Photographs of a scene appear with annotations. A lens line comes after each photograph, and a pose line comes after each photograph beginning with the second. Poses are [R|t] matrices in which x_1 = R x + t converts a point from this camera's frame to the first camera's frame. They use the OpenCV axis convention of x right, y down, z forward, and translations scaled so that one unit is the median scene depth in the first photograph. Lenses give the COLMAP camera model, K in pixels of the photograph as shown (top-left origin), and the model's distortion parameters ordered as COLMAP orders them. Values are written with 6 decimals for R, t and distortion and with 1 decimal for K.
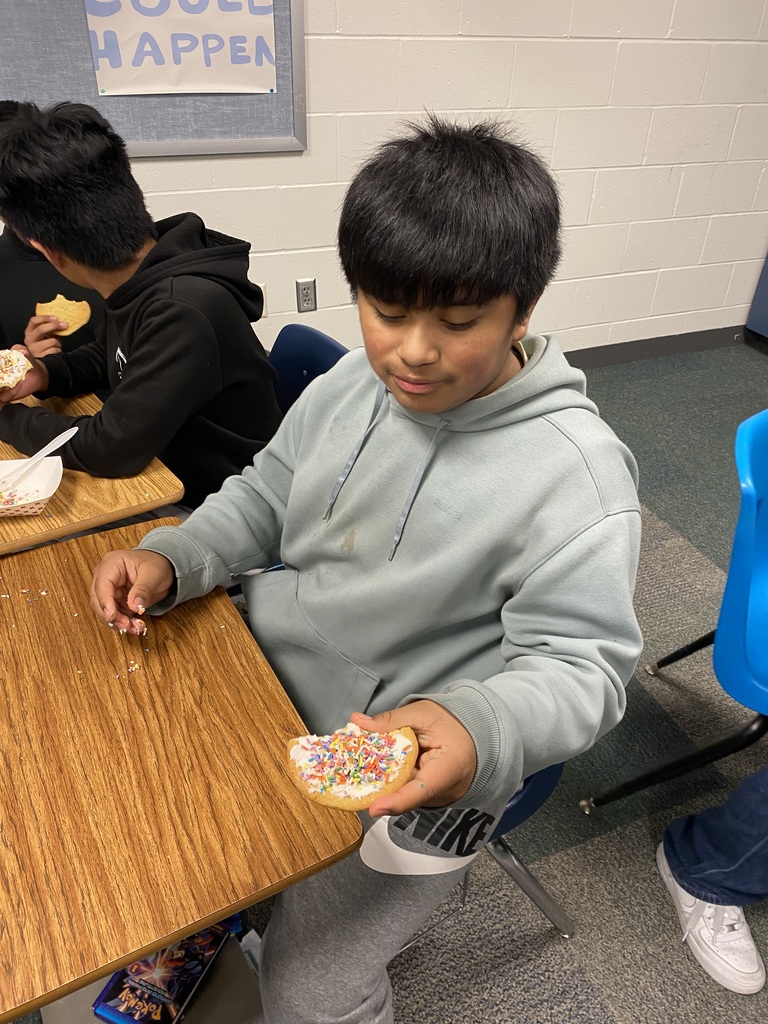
lens RADIAL K [[777.9, 0, 385.4], [0, 777.9, 509.0], [0, 0, 1]] dist [0.020698, -0.013110]
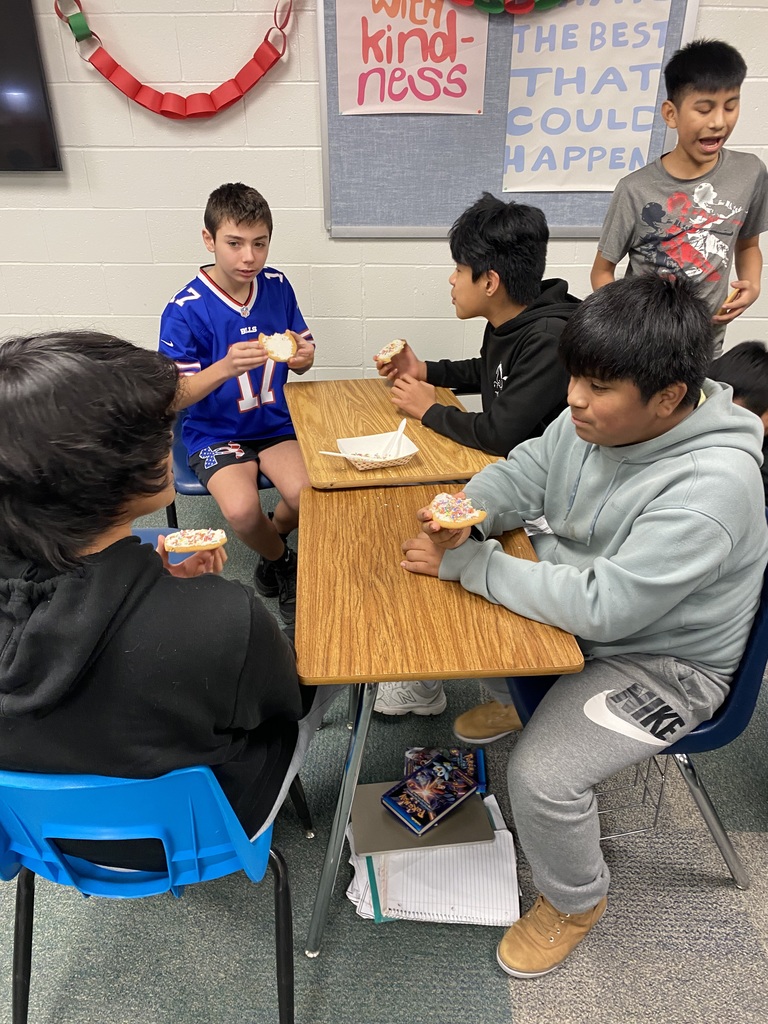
lens RADIAL K [[777.9, 0, 385.7], [0, 777.9, 520.3], [0, 0, 1]] dist [0.020698, -0.013110]
pose [[0.908396, 0.184357, -0.375273, 0.085919], [-0.206841, 0.978167, -0.020151, 0.132876], [0.363365, 0.095927, 0.926695, -0.390103]]
